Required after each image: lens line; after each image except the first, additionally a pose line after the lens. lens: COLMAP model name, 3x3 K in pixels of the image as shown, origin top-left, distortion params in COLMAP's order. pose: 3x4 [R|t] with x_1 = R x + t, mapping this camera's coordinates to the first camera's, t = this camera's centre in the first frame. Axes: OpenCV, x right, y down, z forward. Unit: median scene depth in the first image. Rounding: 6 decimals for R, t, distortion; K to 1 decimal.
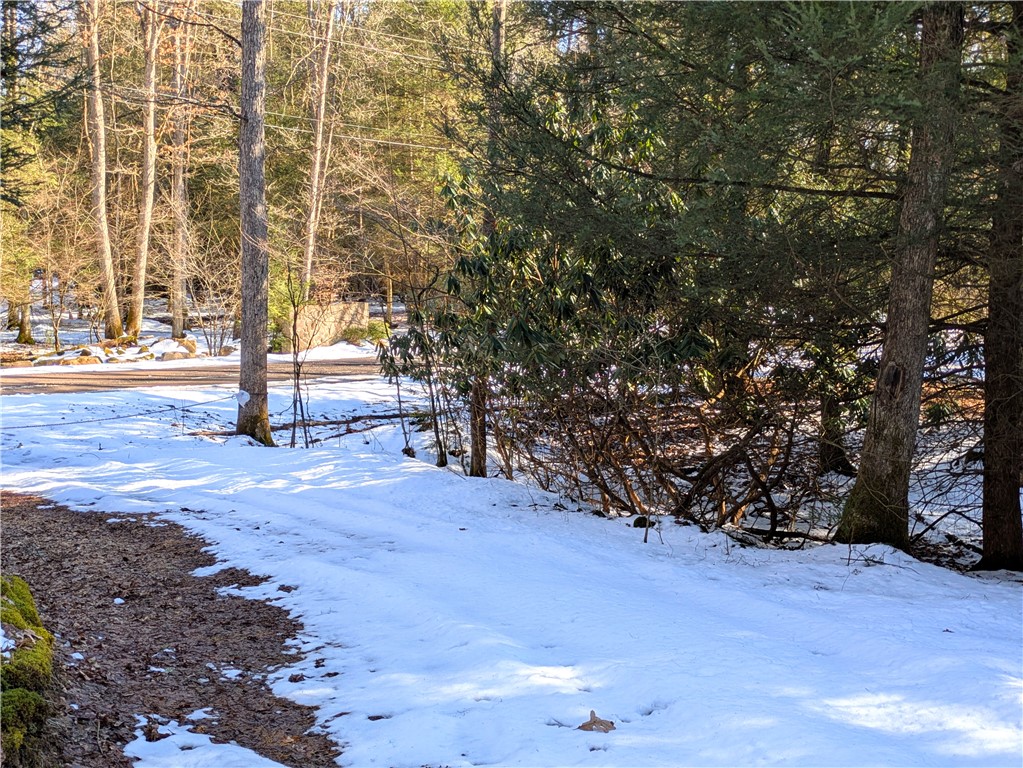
lens RADIAL K [[766.2, 0, 509.5], [0, 766.2, 366.8], [0, 0, 1]] dist [-0.000034, 0.002233]
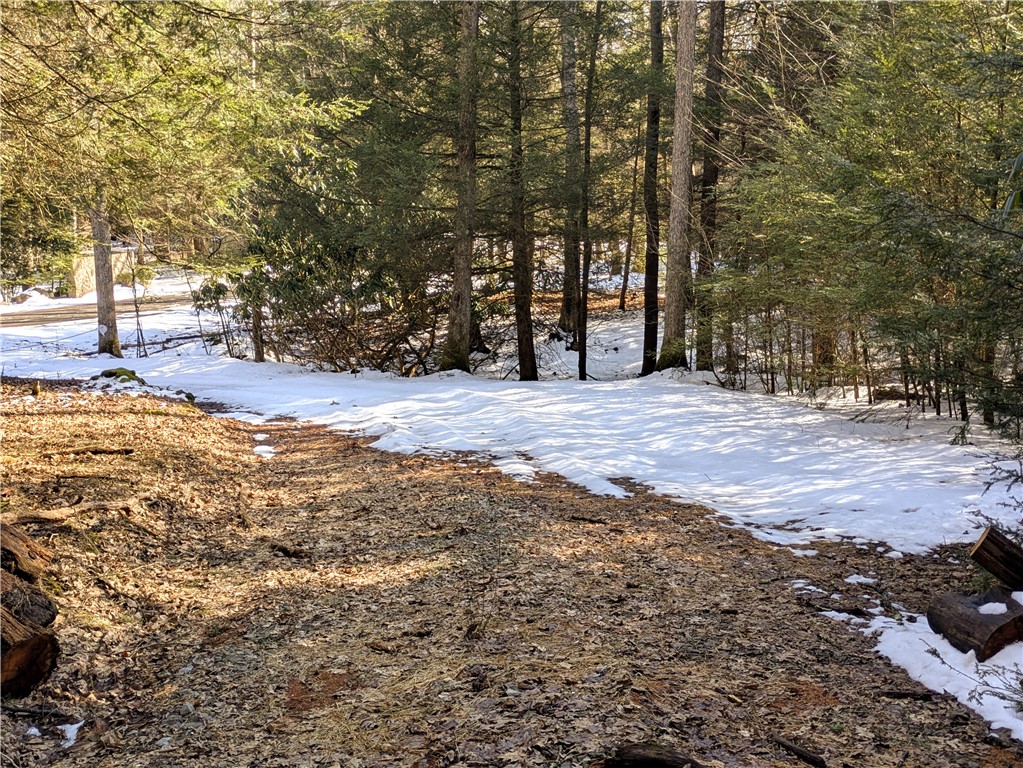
lens RADIAL K [[766.2, 0, 509.5], [0, 766.2, 366.8], [0, 0, 1]] dist [-0.000034, 0.002233]
pose [[0.940649, -0.084915, 0.328587, -0.129729], [0.049883, 0.992270, 0.113627, -0.033834], [-0.335696, -0.090492, 0.937614, -1.225994]]
